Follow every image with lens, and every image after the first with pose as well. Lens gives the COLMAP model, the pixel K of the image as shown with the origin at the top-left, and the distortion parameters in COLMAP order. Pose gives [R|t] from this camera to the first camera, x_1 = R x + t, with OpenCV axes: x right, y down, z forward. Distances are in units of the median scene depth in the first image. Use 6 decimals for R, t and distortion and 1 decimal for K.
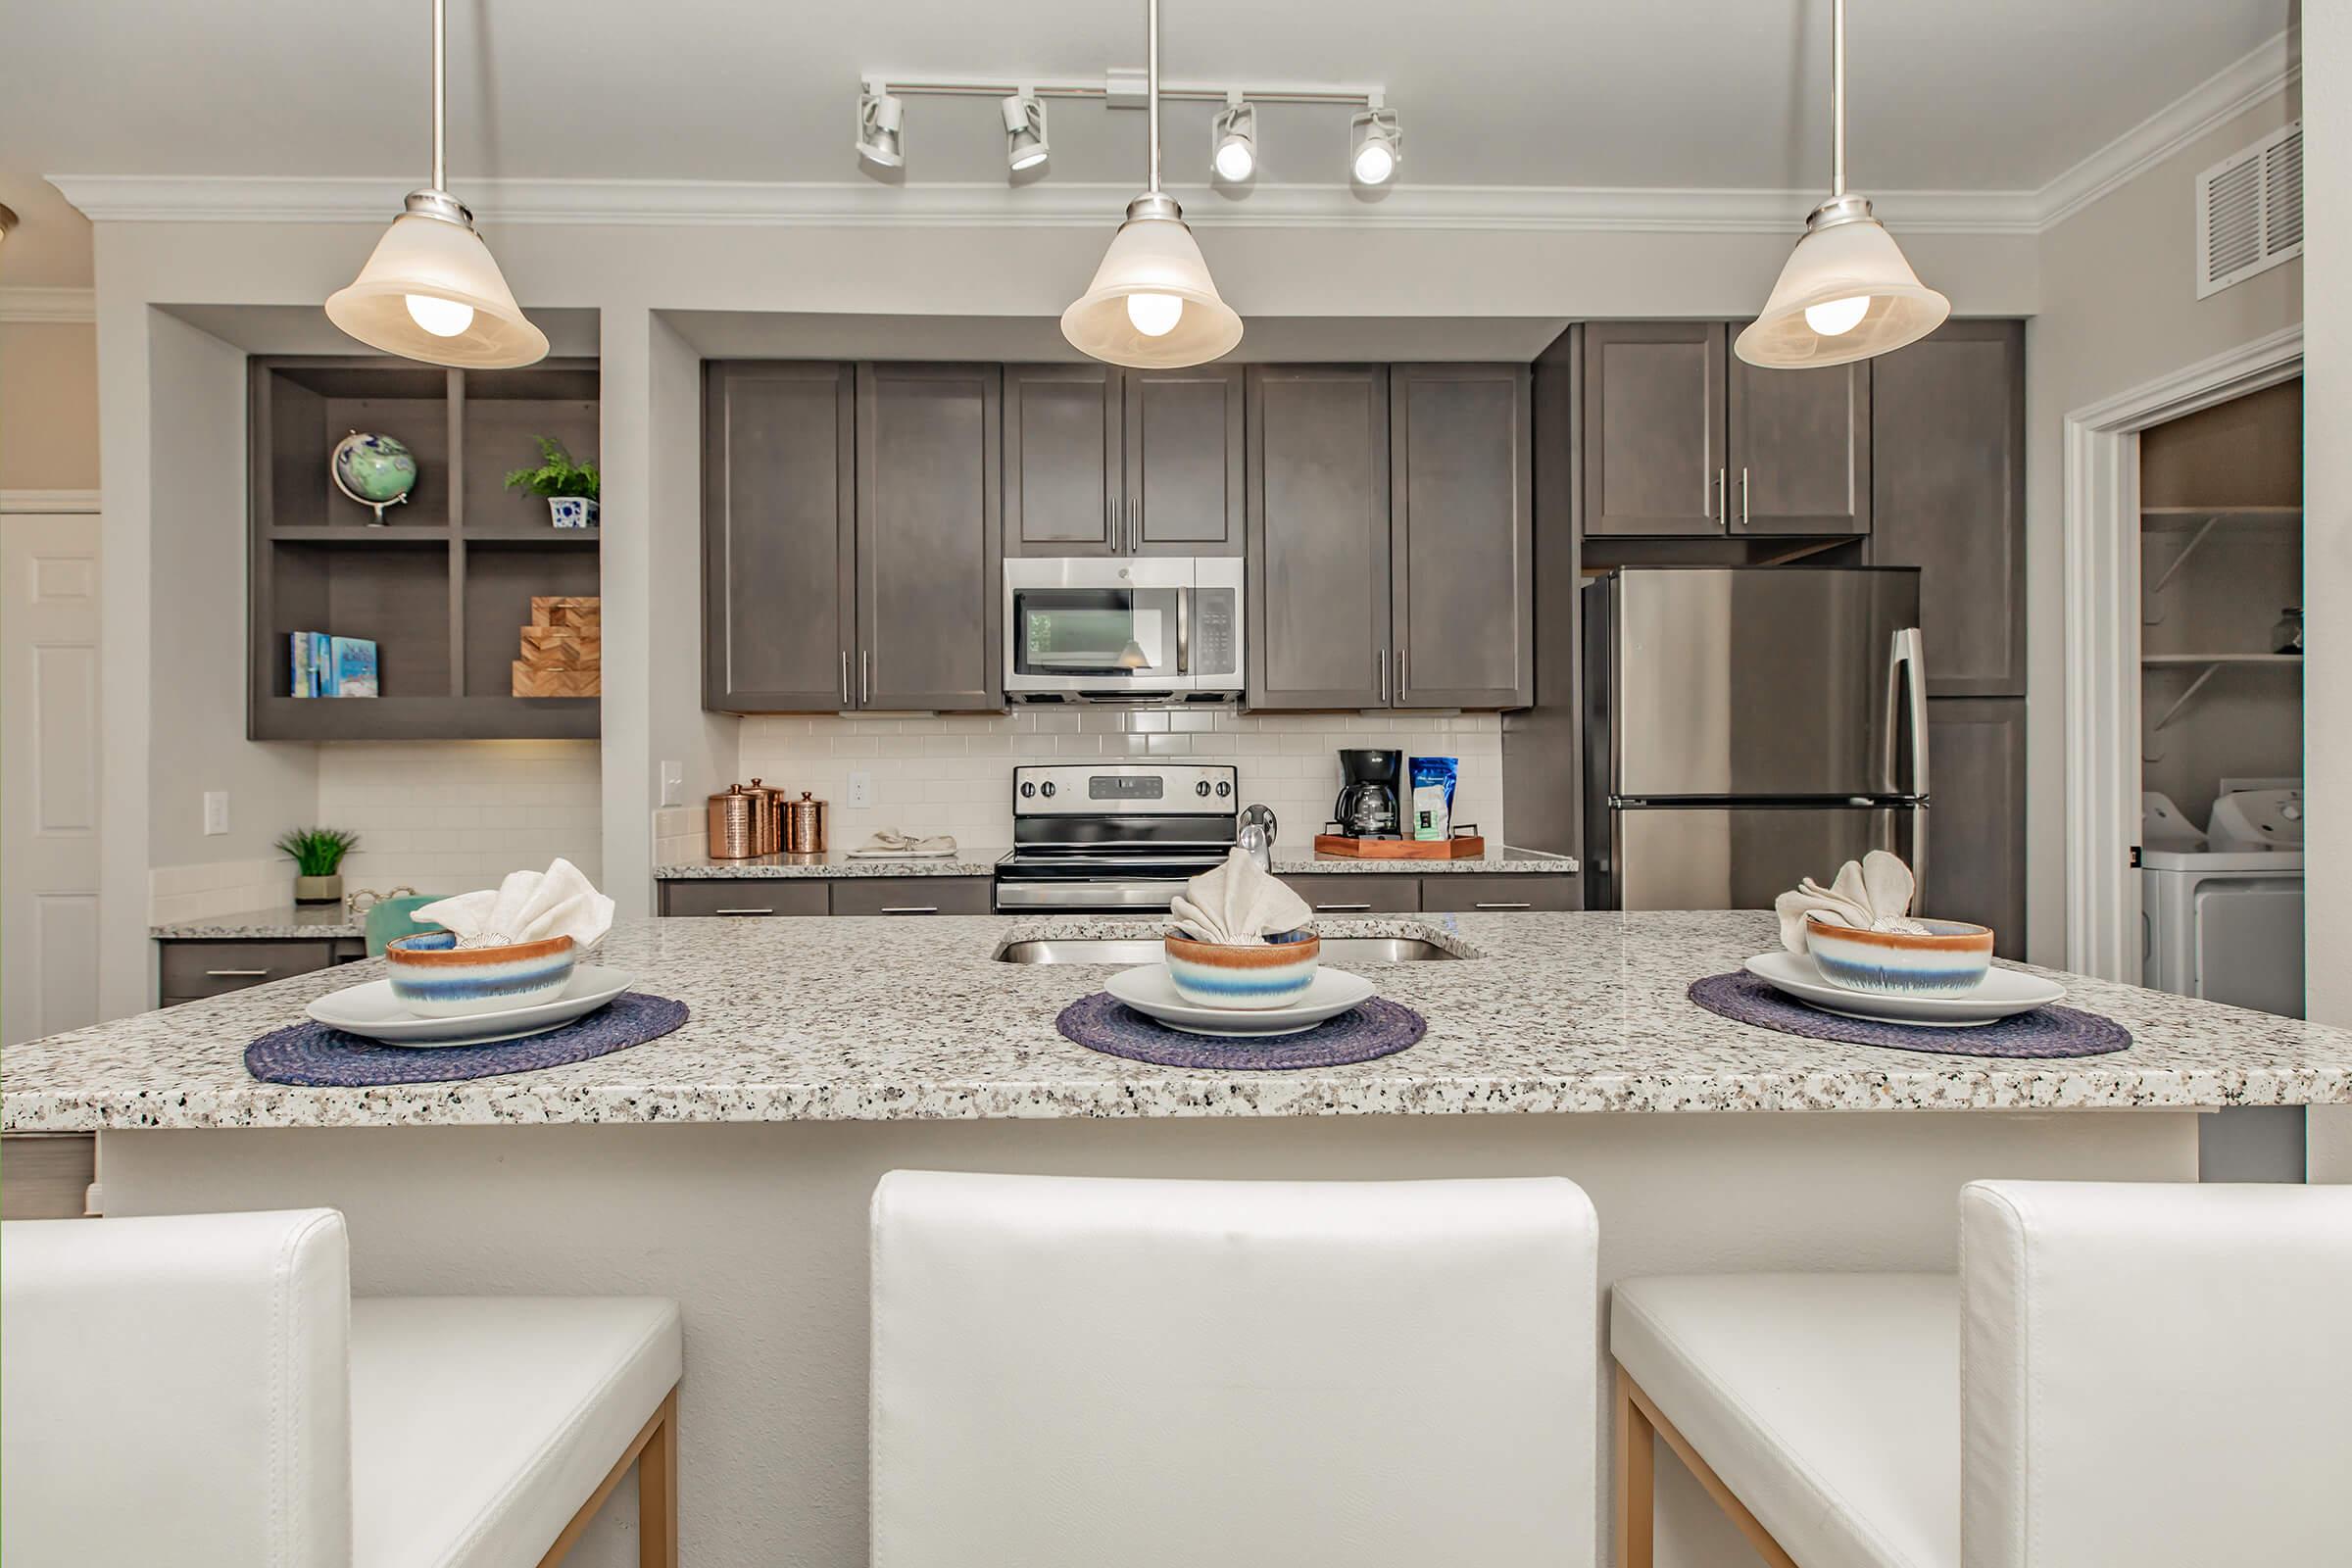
lens RADIAL K [[1068.8, 0, 1176.0], [0, 1068.8, 784.0], [0, 0, 1]] dist [0.003178, 0.000069]
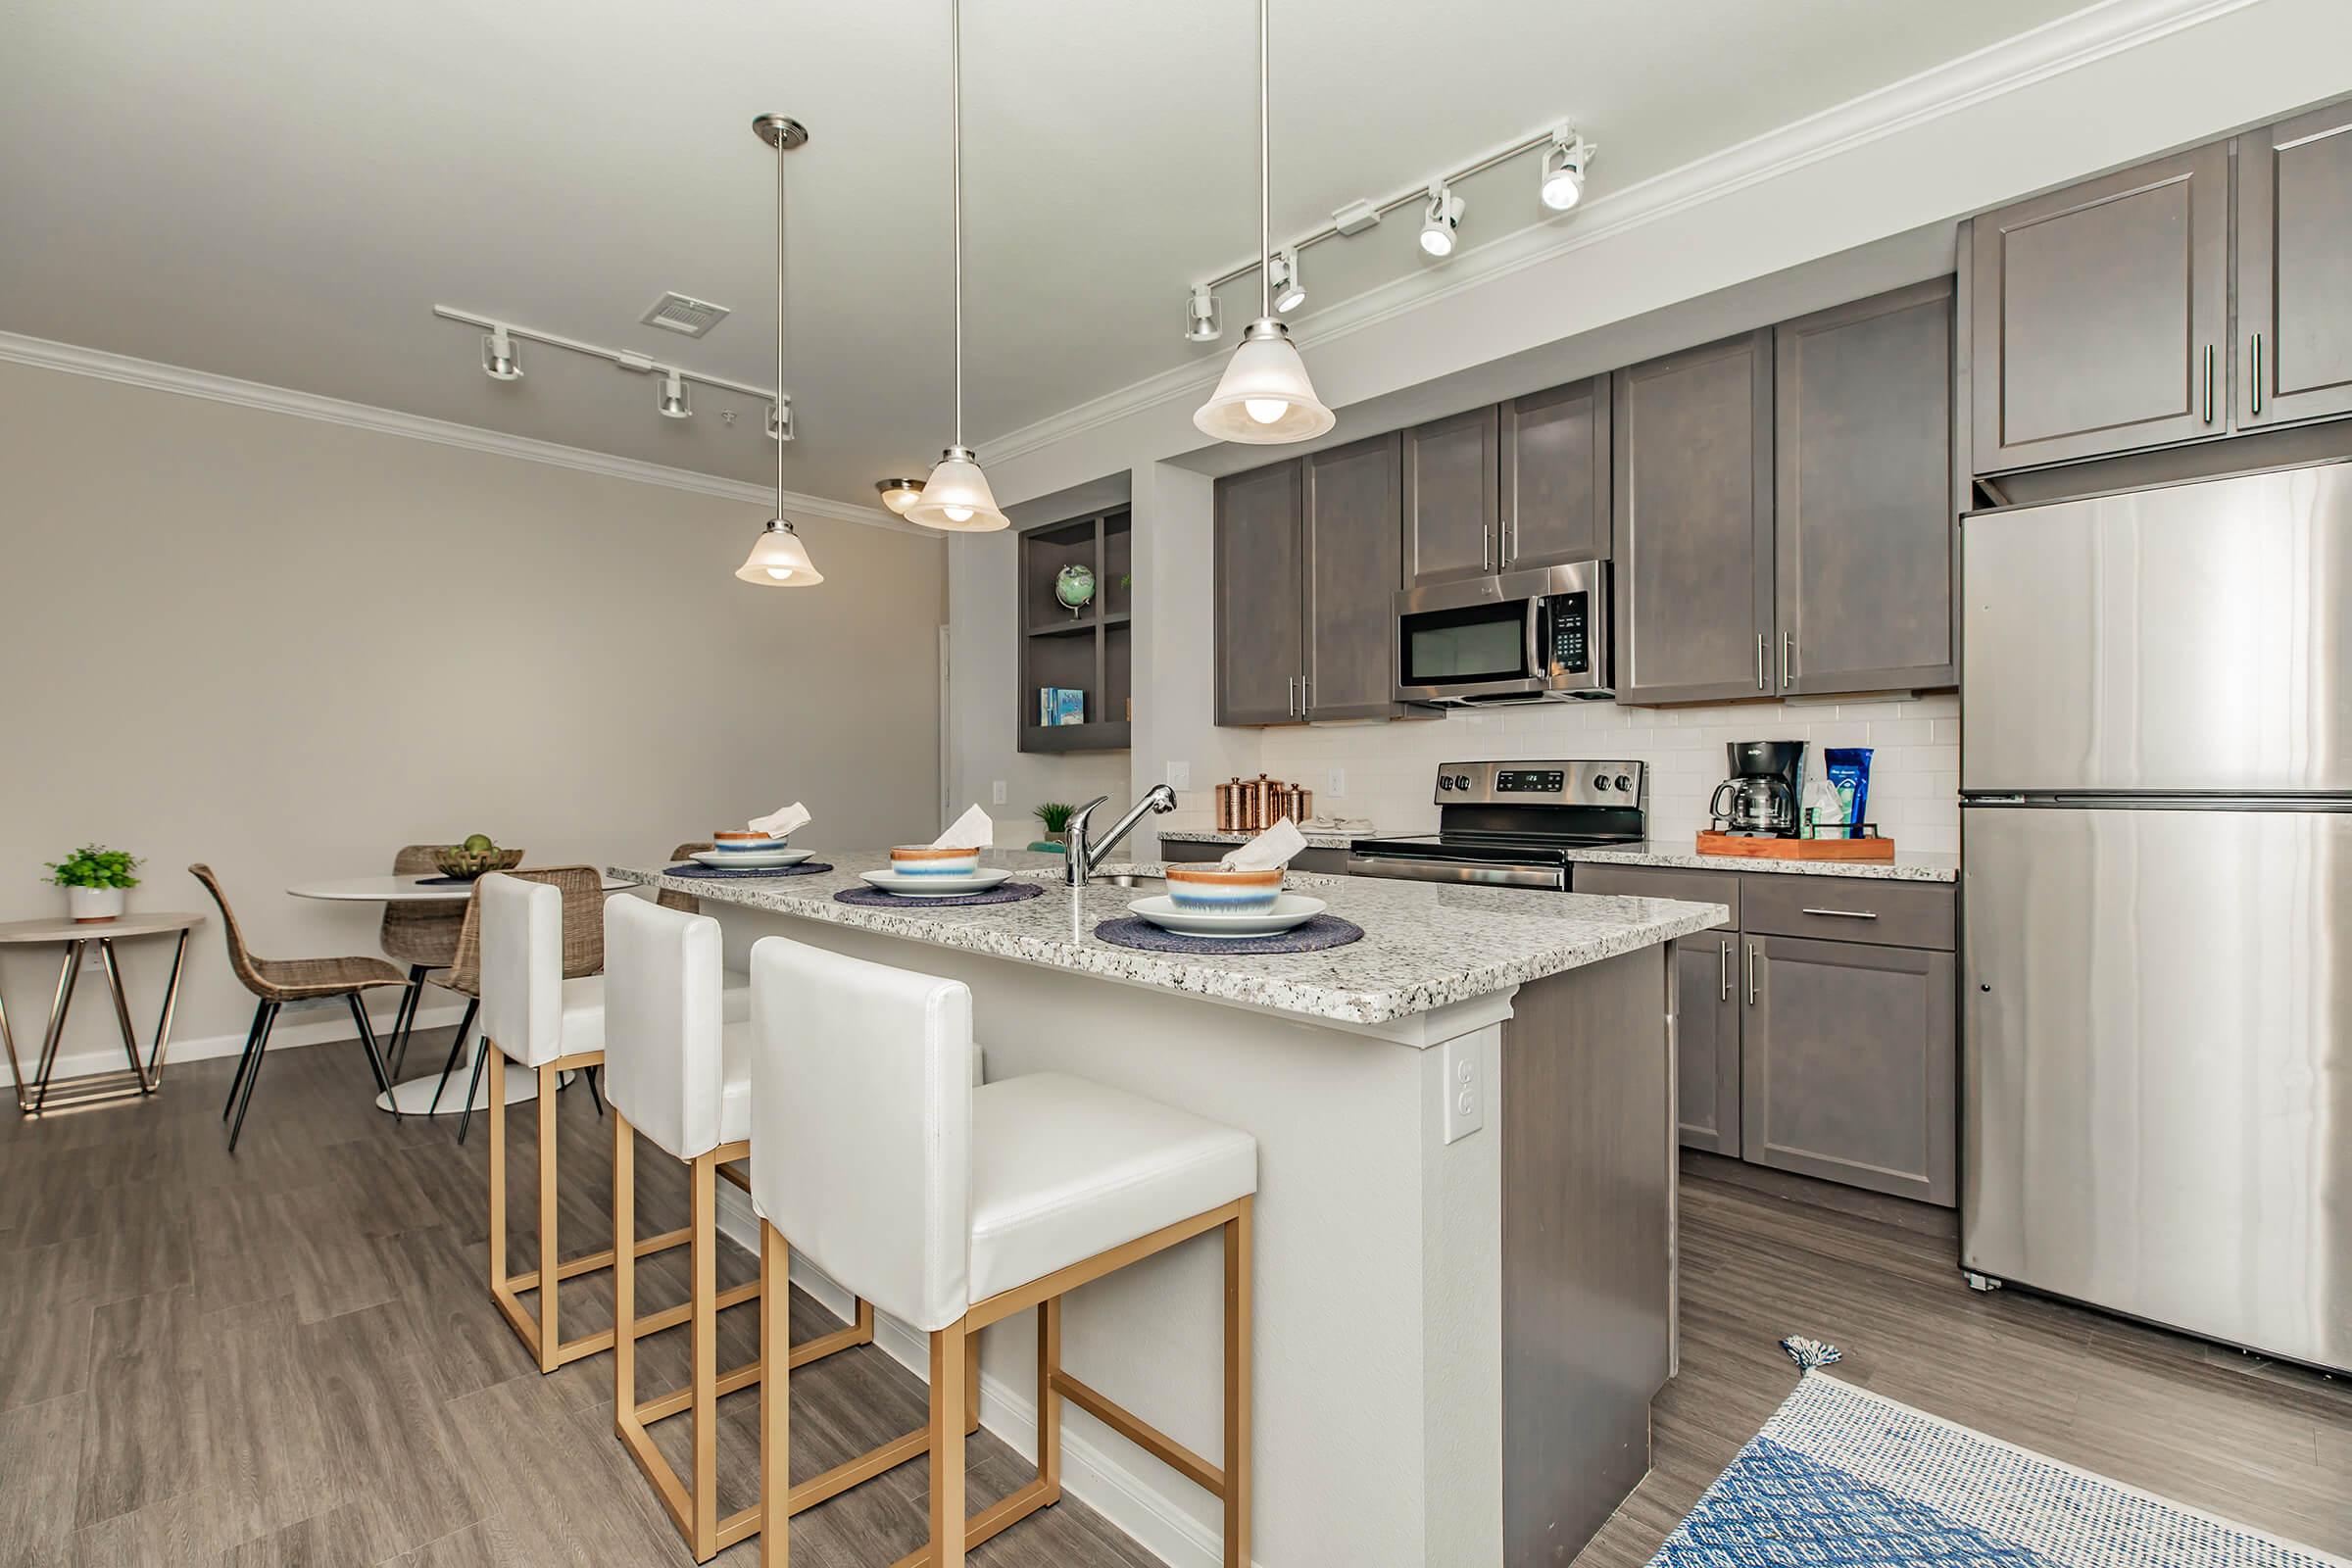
lens RADIAL K [[1080.1, 0, 1267.9], [0, 1080.1, 785.7], [0, 0, 1]] dist [0.003973, 0.000011]
pose [[0.712240, 0.005236, -0.701917, 0.631145], [-0.006571, 0.999978, 0.000792, 0.010250], [0.701906, 0.004048, 0.712258, 0.024737]]
